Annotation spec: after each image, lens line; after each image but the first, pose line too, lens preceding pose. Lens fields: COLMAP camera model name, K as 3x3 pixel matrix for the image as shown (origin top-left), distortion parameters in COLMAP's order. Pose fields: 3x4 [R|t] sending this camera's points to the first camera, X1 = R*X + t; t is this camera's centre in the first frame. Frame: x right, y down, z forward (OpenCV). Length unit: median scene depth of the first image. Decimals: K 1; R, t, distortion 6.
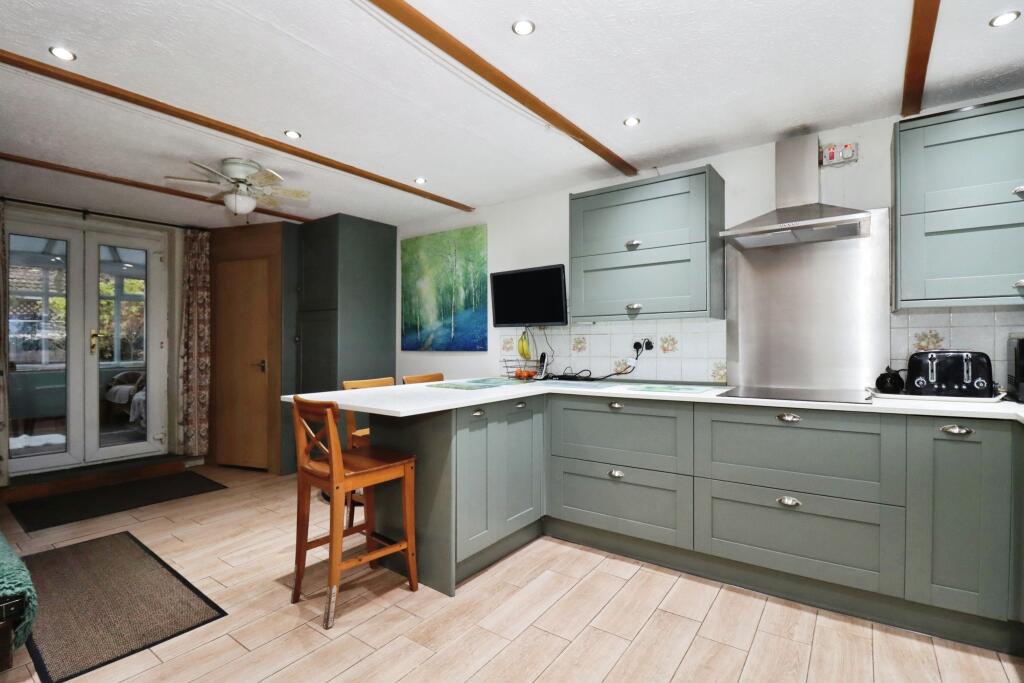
lens RADIAL K [[472.9, 0, 503.6], [0, 472.9, 359.6], [0, 0, 1]] dist [-0.003807, -0.007782]
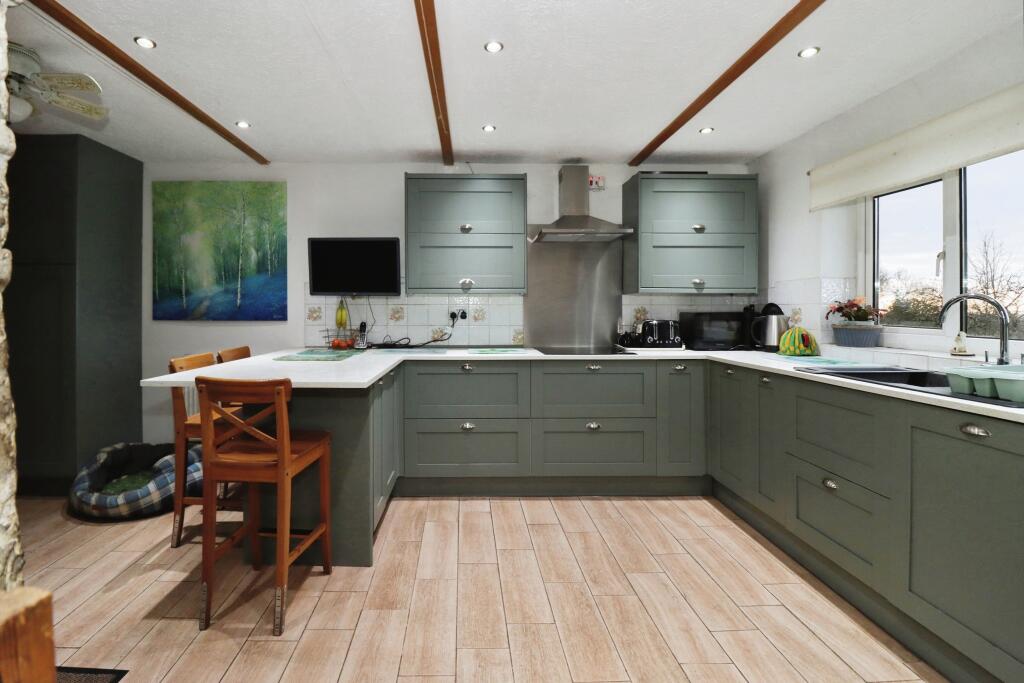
lens RADIAL K [[472.9, 0, 498.4], [0, 472.9, 328.7], [0, 0, 1]] dist [-0.003807, -0.007782]
pose [[0.796495, -0.012849, 0.604509, -0.345966], [0.011914, 0.999914, 0.005556, -0.002781], [-0.604528, 0.002776, 0.796579, 0.026876]]
